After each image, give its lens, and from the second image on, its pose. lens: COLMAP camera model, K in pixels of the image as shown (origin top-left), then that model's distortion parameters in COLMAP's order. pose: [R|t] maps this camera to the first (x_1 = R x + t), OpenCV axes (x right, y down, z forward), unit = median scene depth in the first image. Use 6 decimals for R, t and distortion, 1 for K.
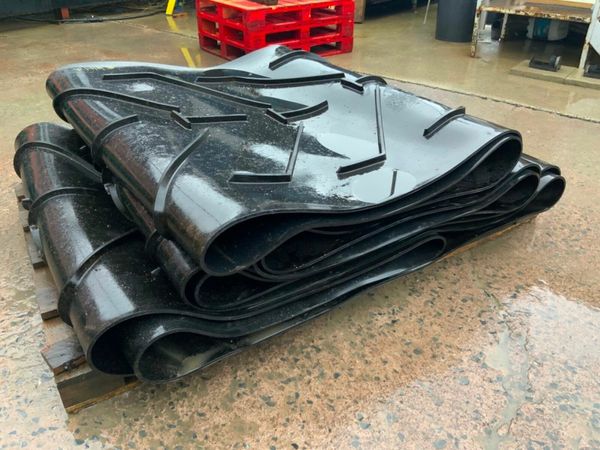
lens RADIAL K [[538.6, 0, 299.9], [0, 538.6, 225.0], [0, 0, 1]] dist [0.036710, -0.069676]
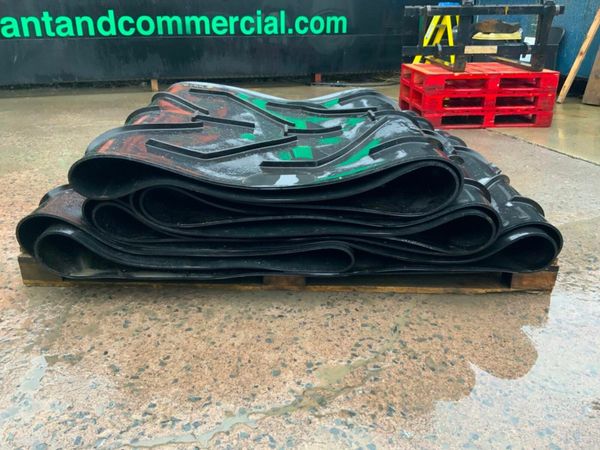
lens RADIAL K [[538.6, 0, 300.9], [0, 538.6, 224.6], [0, 0, 1]] dist [0.036710, -0.069676]
pose [[0.810240, 0.196416, -0.552206, 0.709033], [-0.284065, 0.955720, -0.076859, 0.075399], [0.512657, 0.219136, 0.830158, 0.114309]]
